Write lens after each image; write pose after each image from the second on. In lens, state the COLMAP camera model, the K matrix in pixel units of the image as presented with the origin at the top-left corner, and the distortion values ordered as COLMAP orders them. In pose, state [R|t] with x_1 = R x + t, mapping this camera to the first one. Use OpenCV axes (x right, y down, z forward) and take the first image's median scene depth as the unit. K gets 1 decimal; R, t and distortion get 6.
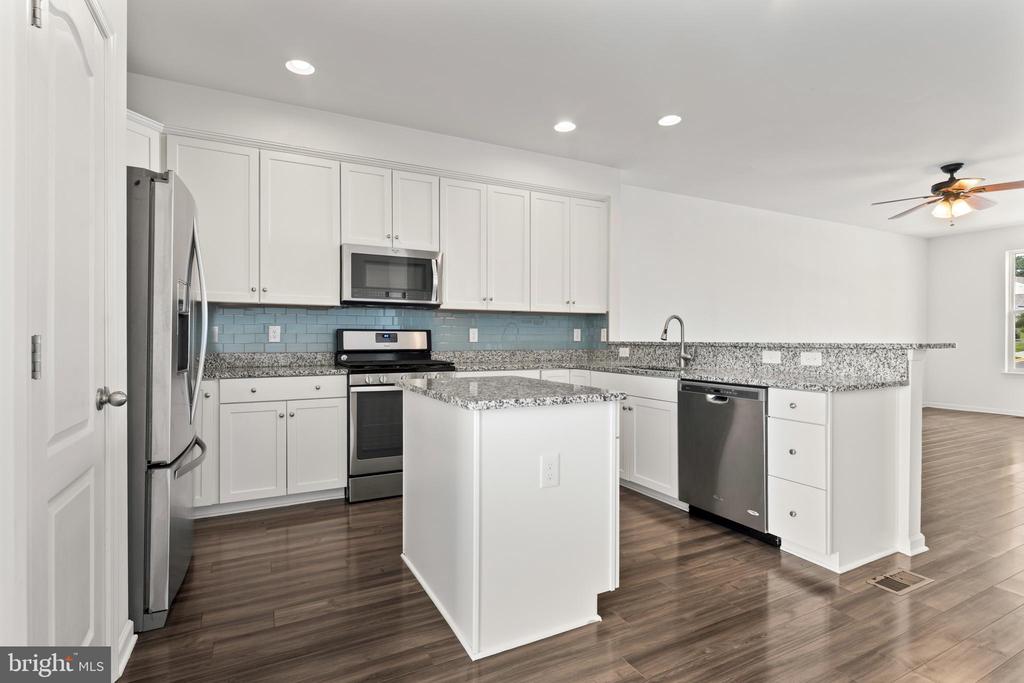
lens RADIAL K [[497.6, 0, 508.1], [0, 497.6, 340.4], [0, 0, 1]] dist [-0.000687, -0.000317]
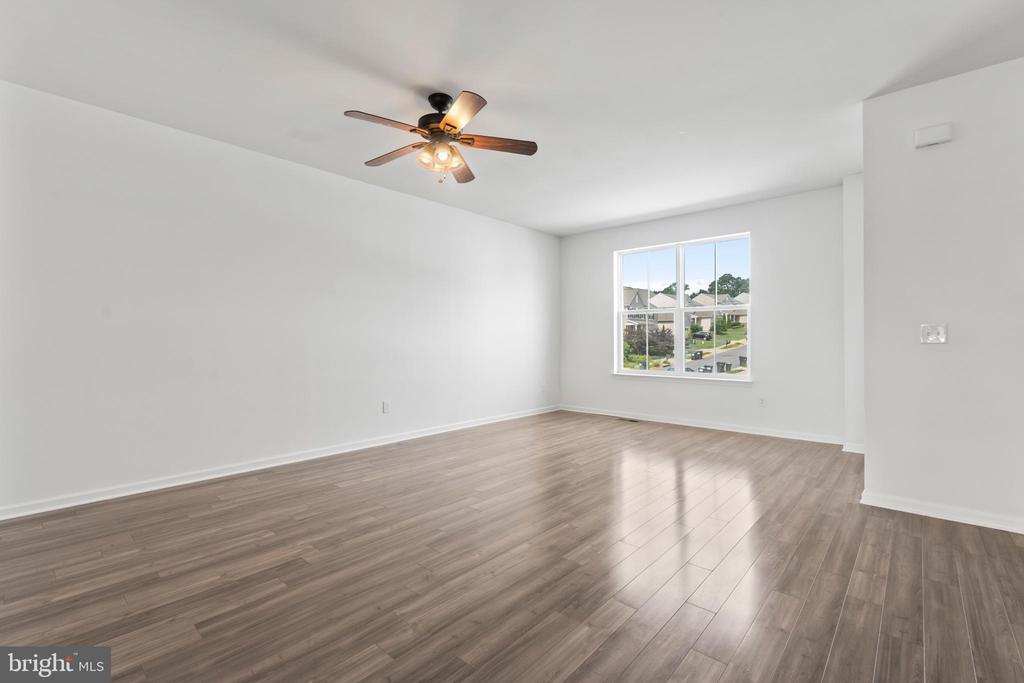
lens RADIAL K [[454.6, 0, 507.4], [0, 454.6, 333.7], [0, 0, 1]] dist [0.000308, -0.000197]
pose [[0.935159, 0.001355, 0.354225, 0.955438], [0.005004, 0.999842, -0.017035, 0.000182], [-0.354192, 0.017703, 0.935005, 0.457717]]
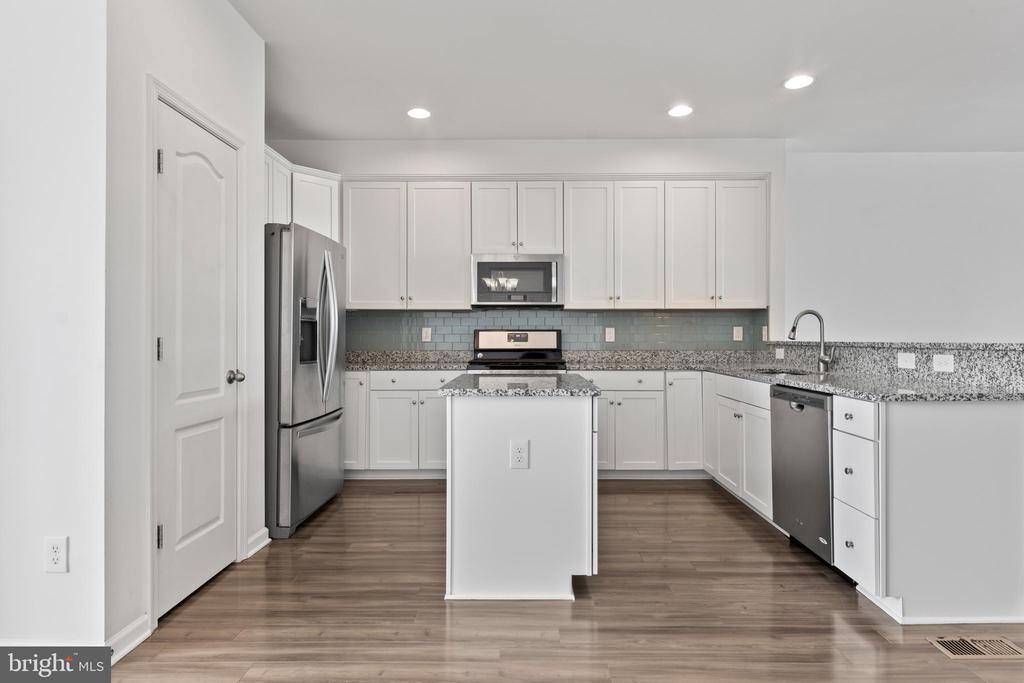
lens RADIAL K [[558.9, 0, 524.1], [0, 558.9, 337.8], [0, 0, 1]] dist [-0.000910, -0.000322]
pose [[0.887824, -0.002836, -0.460175, 0.352011], [0.000909, 0.999990, -0.004411, 0.000399], [0.460183, 0.003498, 0.887817, -0.068296]]
